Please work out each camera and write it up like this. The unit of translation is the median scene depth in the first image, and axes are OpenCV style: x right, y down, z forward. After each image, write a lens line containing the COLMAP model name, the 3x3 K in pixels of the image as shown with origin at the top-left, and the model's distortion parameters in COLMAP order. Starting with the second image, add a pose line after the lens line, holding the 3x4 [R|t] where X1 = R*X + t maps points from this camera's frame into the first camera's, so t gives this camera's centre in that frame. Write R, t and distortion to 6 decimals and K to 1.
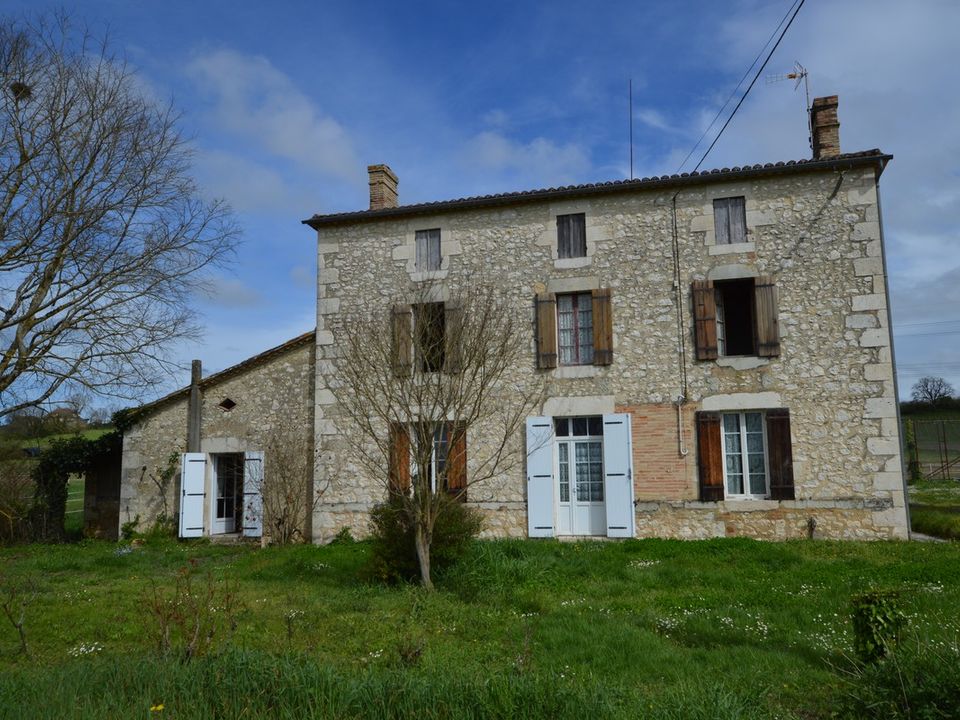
lens RADIAL K [[757.2, 0, 479.0], [0, 757.2, 357.6], [0, 0, 1]] dist [-0.009435, 0.032722]
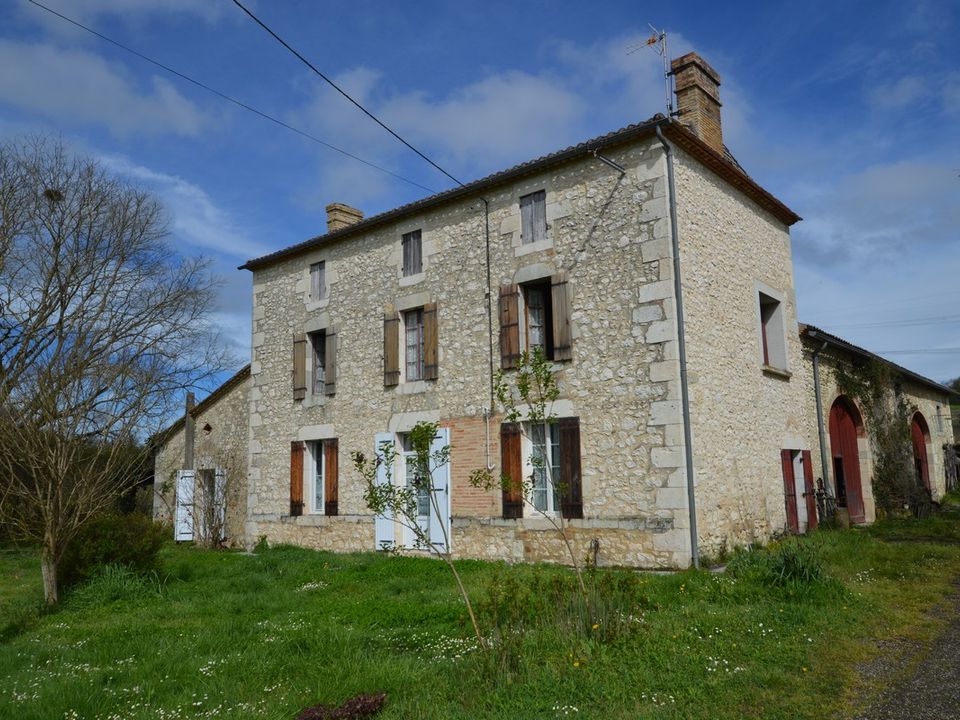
lens RADIAL K [[757.2, 0, 482.1], [0, 757.2, 362.5], [0, 0, 1]] dist [-0.009435, 0.032722]
pose [[0.908046, -0.066692, -0.413527, 0.650210], [0.063336, 0.997753, -0.021837, 0.013738], [0.414054, -0.006362, 0.910230, 0.122617]]
